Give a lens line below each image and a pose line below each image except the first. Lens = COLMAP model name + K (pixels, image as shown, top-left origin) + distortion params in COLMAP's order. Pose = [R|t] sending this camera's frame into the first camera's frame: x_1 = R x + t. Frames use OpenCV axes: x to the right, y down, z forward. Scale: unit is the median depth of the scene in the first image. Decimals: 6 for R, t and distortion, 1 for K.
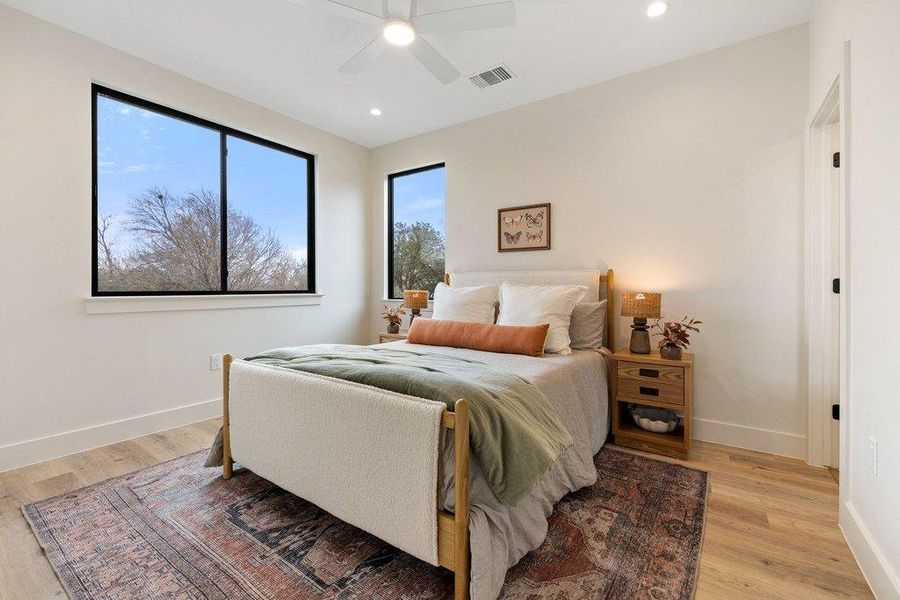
lens RADIAL K [[388.7, 0, 447.6], [0, 388.7, 287.6], [0, 0, 1]] dist [-0.000506, -0.000191]
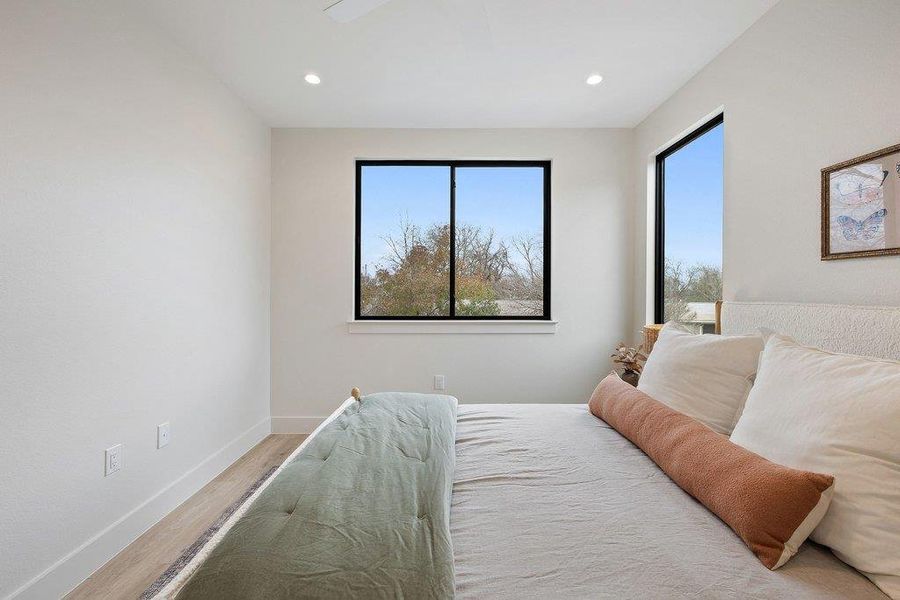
lens RADIAL K [[377.7, 0, 448.7], [0, 377.7, 296.0], [0, 0, 1]] dist [-0.000261, 0.000006]
pose [[0.585743, 0.006666, -0.810470, 0.237037], [-0.001114, 0.999972, 0.007419, -0.051372], [0.810496, -0.003442, 0.585733, 0.370491]]
